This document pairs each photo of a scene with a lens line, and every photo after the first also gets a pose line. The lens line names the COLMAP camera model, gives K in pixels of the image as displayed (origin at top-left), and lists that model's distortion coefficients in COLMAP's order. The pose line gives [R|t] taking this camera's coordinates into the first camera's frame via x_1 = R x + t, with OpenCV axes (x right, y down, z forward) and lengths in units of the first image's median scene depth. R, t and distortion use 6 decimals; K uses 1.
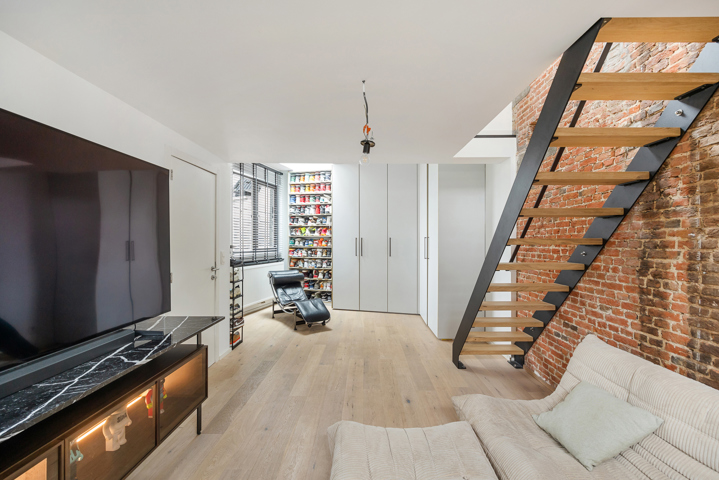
lens RADIAL K [[293.0, 0, 360.3], [0, 293.0, 241.2], [0, 0, 1]] dist [0.002666, 0.000625]
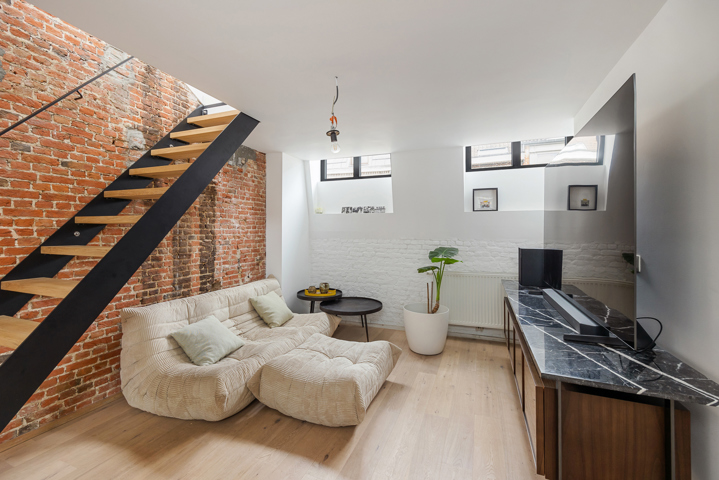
lens RADIAL K [[293.0, 0, 361.4], [0, 293.0, 235.8], [0, 0, 1]] dist [0.002666, 0.000625]
pose [[-0.931948, -0.001733, 0.362589, -0.492322], [-0.000092, 0.999990, 0.004543, 0.059523], [-0.362593, 0.004201, -0.931938, 2.035944]]
